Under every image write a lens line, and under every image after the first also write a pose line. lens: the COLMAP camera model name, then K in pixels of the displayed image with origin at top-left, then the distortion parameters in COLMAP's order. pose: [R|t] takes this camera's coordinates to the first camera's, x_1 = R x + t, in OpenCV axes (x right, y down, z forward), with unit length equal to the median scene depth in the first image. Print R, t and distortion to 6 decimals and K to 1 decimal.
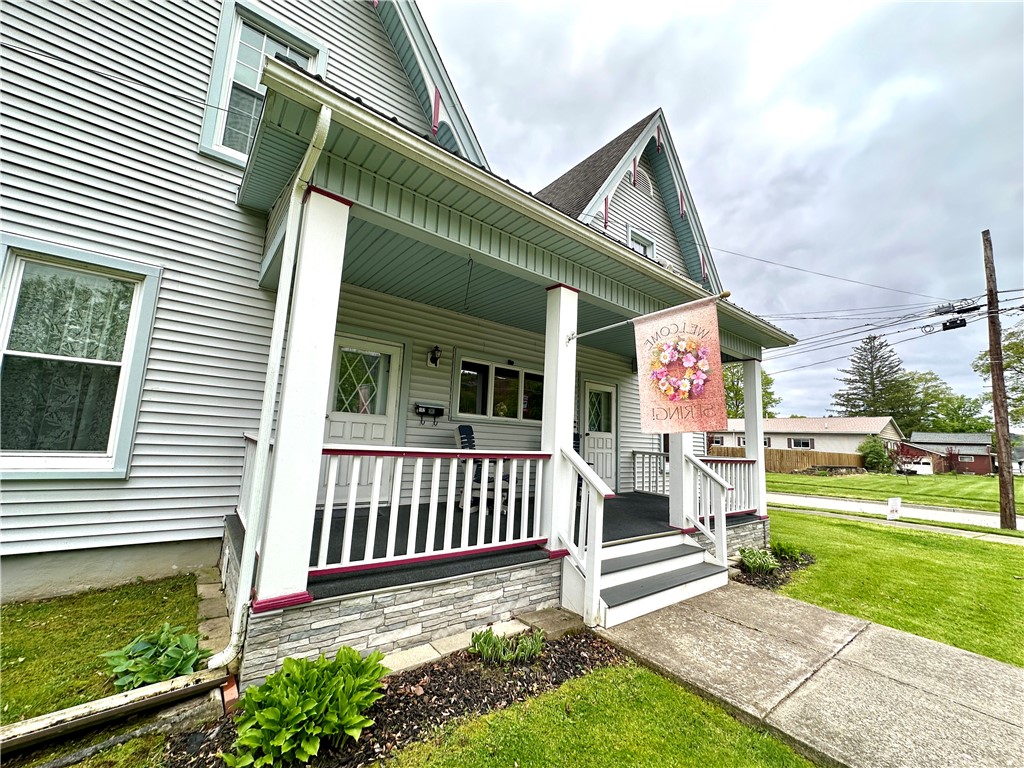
lens RADIAL K [[406.3, 0, 508.6], [0, 406.3, 381.9], [0, 0, 1]] dist [0.000505, 0.000021]
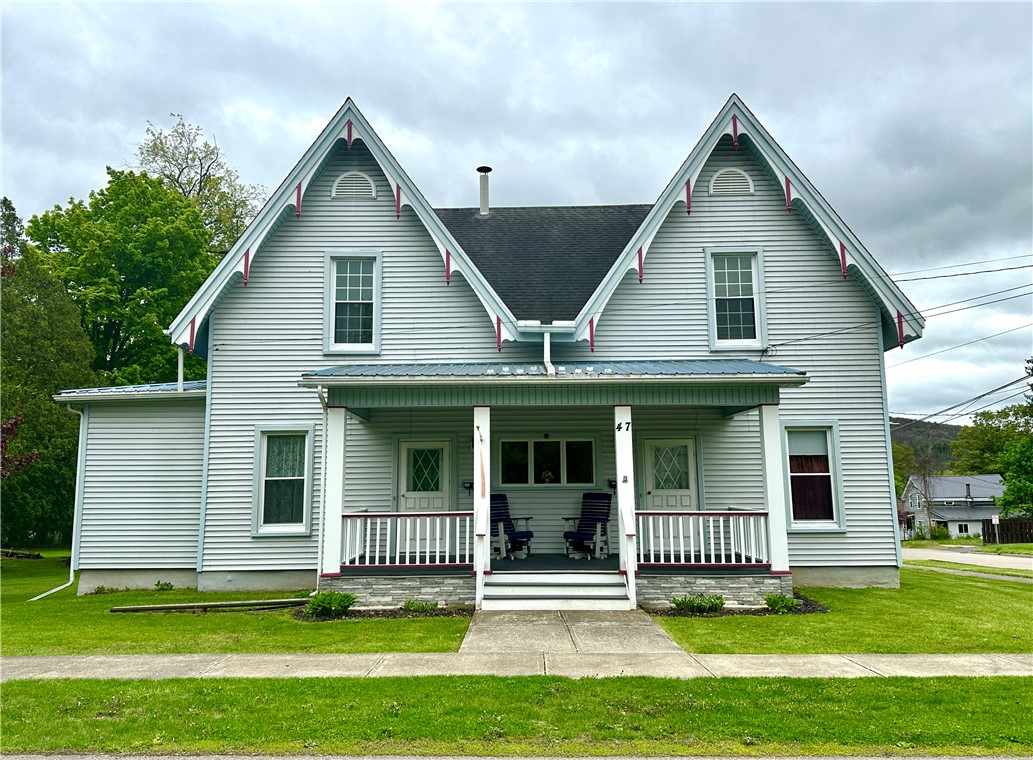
lens RADIAL K [[772.3, 0, 514.2], [0, 772.3, 382.8], [0, 0, 1]] dist [0.080997, -0.016794]
pose [[0.780862, -0.145526, -0.607516, 2.230537], [0.136002, 0.988764, -0.062043, -0.127311], [0.609719, -0.034176, 0.791880, -1.369614]]
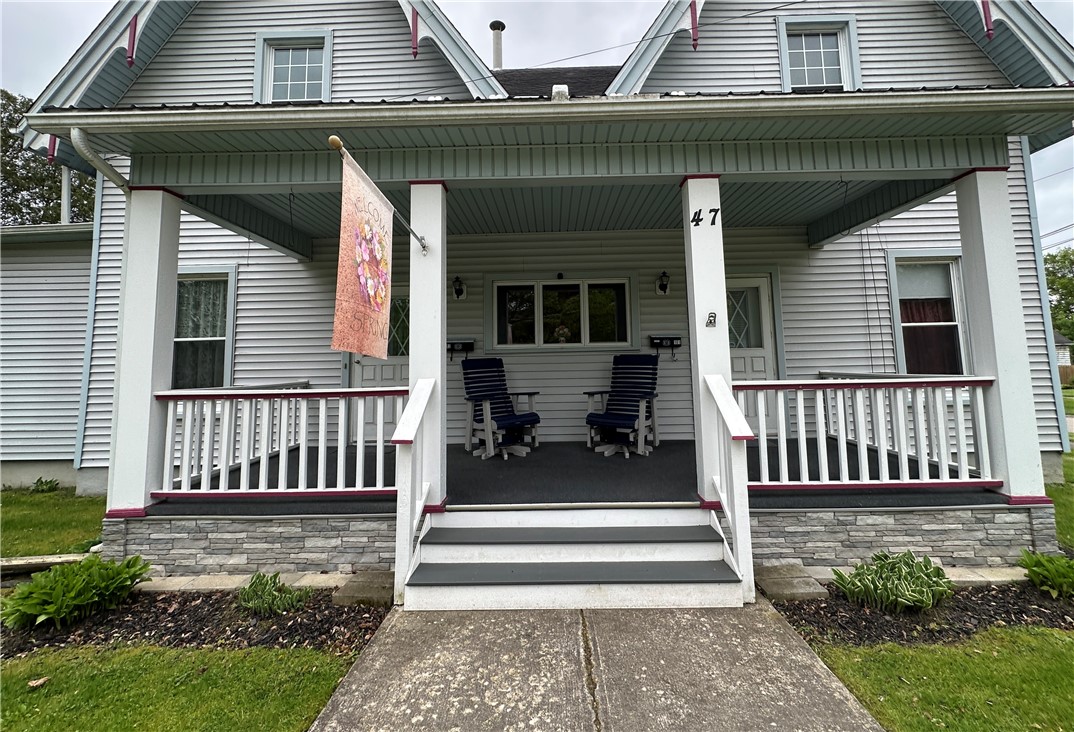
lens RADIAL K [[448.6, 0, 550.0], [0, 448.6, 326.3], [0, 0, 1]] dist [-0.000970, 0.000958]
pose [[0.777566, -0.124347, -0.616384, 0.917520], [0.147139, 0.989018, -0.013906, 0.105699], [0.611344, -0.079882, 0.787323, 0.467793]]
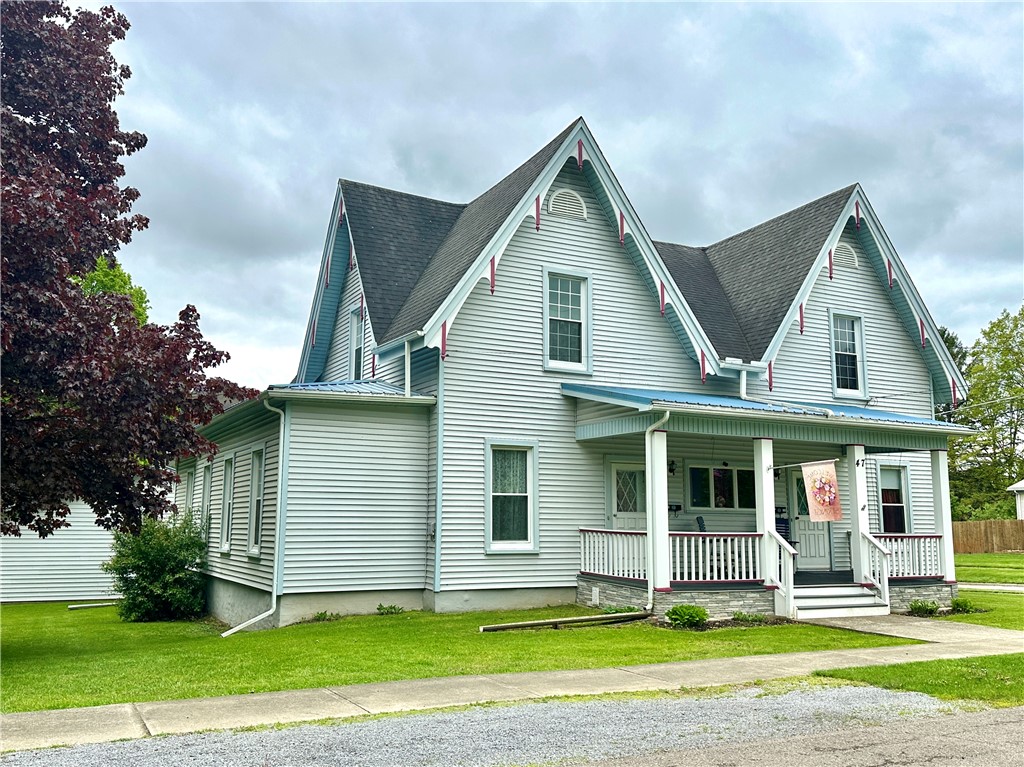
lens RADIAL K [[901.5, 0, 486.3], [0, 901.5, 380.7], [0, 0, 1]] dist [0.082095, -0.110778]
pose [[0.979511, -0.068131, -0.189518, -0.297401], [0.066260, 0.997671, -0.016201, -0.535733], [0.190180, 0.003312, 0.981744, -3.305177]]
